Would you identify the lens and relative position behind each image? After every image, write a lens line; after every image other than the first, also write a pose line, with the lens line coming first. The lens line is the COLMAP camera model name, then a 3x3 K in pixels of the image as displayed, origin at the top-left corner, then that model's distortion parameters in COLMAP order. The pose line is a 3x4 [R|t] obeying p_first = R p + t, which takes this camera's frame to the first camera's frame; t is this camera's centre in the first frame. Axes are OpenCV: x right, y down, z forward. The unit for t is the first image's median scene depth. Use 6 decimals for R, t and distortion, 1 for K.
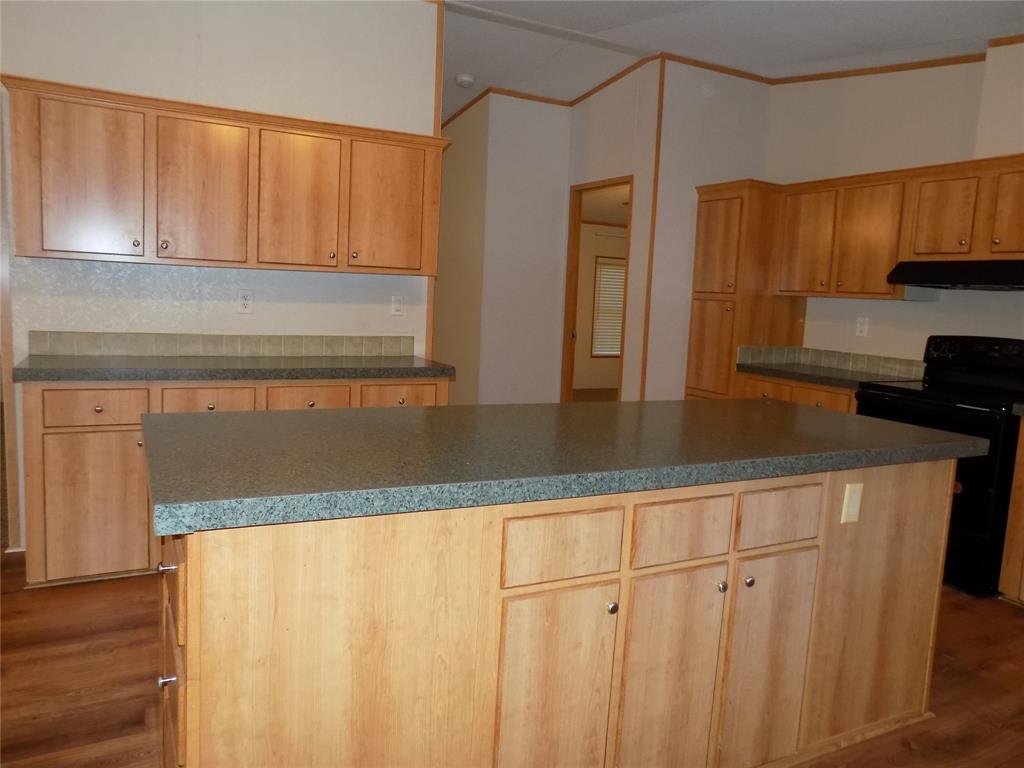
lens RADIAL K [[742.0, 0, 512.0], [0, 742.0, 384.0], [0, 0, 1]] dist [-0.057309, 0.049471]
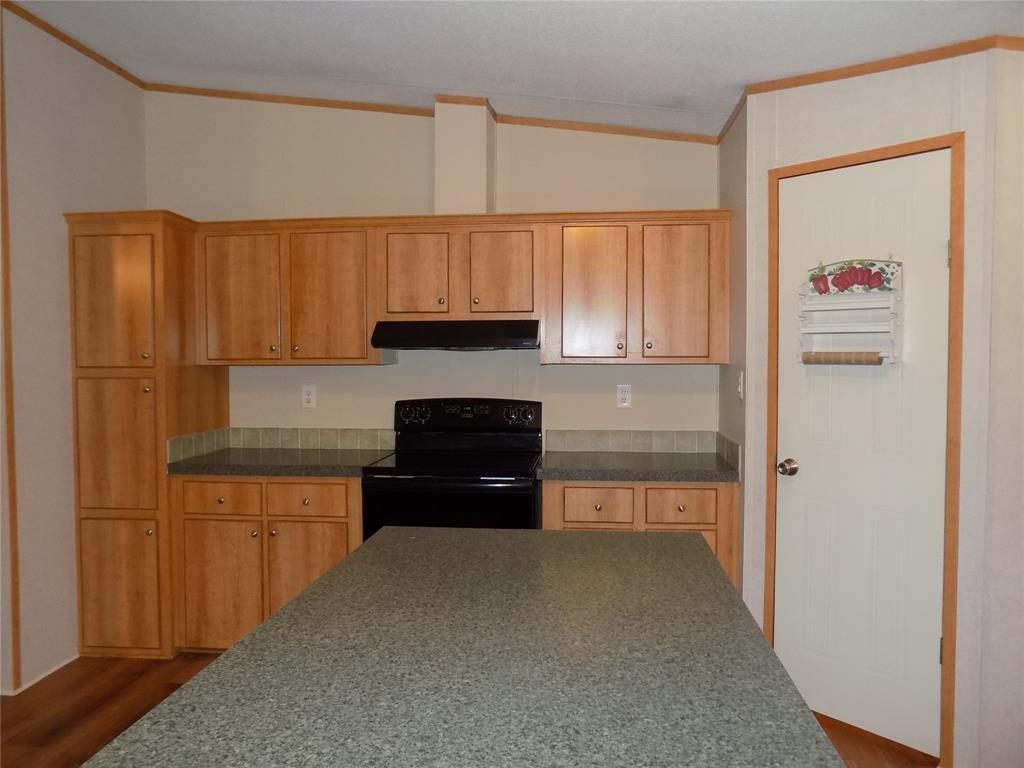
lens RADIAL K [[742.0, 0, 512.0], [0, 742.0, 384.0], [0, 0, 1]] dist [-0.057309, 0.049471]
pose [[0.550710, -0.082807, 0.830579, -0.104753], [0.133375, 0.991011, 0.010368, -0.072058], [-0.823972, 0.105068, 0.556805, 0.341169]]
